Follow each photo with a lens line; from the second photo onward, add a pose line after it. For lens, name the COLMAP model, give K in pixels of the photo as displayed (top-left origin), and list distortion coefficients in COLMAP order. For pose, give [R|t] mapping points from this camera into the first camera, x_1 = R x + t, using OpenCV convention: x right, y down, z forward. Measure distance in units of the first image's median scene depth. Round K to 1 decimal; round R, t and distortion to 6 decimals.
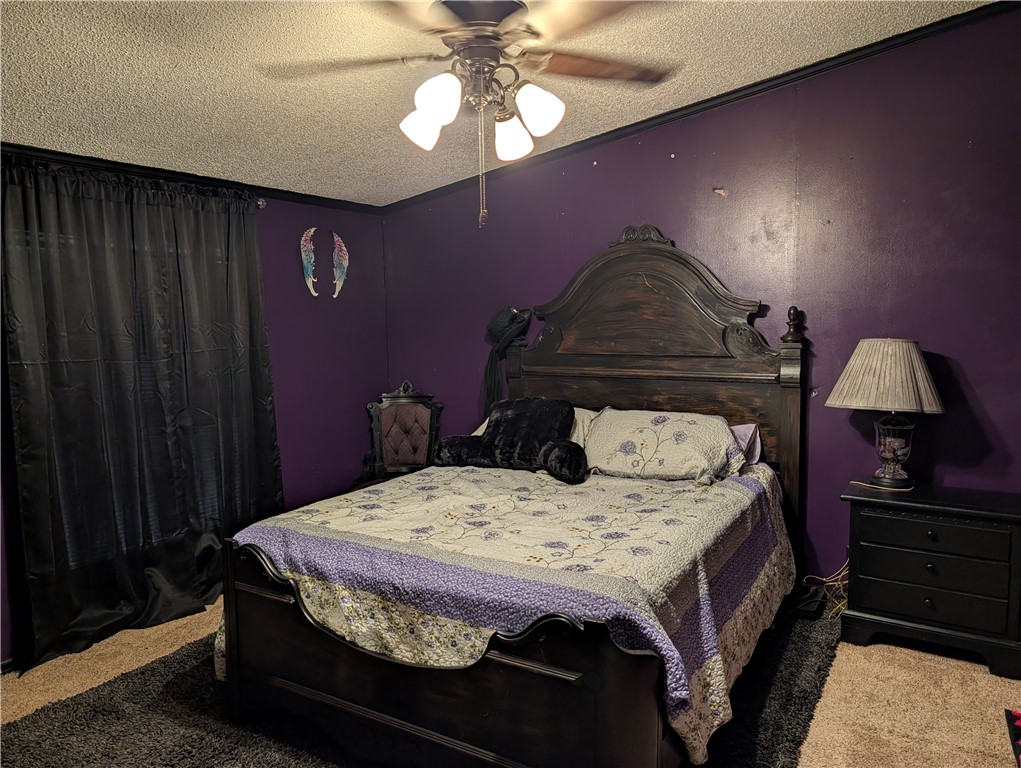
lens RADIAL K [[738.7, 0, 510.5], [0, 738.7, 384.0], [0, 0, 1]] dist [0.035517, -0.027473]
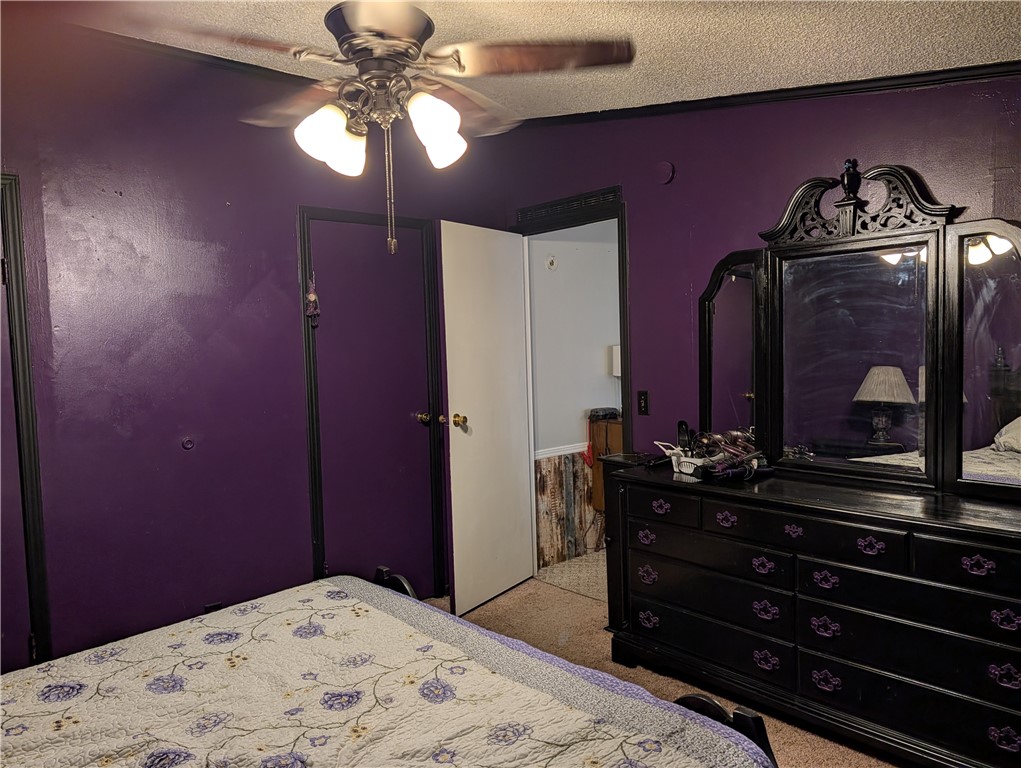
lens RADIAL K [[738.7, 0, 510.5], [0, 738.7, 384.0], [0, 0, 1]] dist [0.035517, -0.027473]
pose [[-0.958153, 0.022299, 0.285387, -0.388024], [0.070382, 0.984709, 0.159356, -0.165296], [-0.277470, 0.172774, -0.945071, 1.635531]]
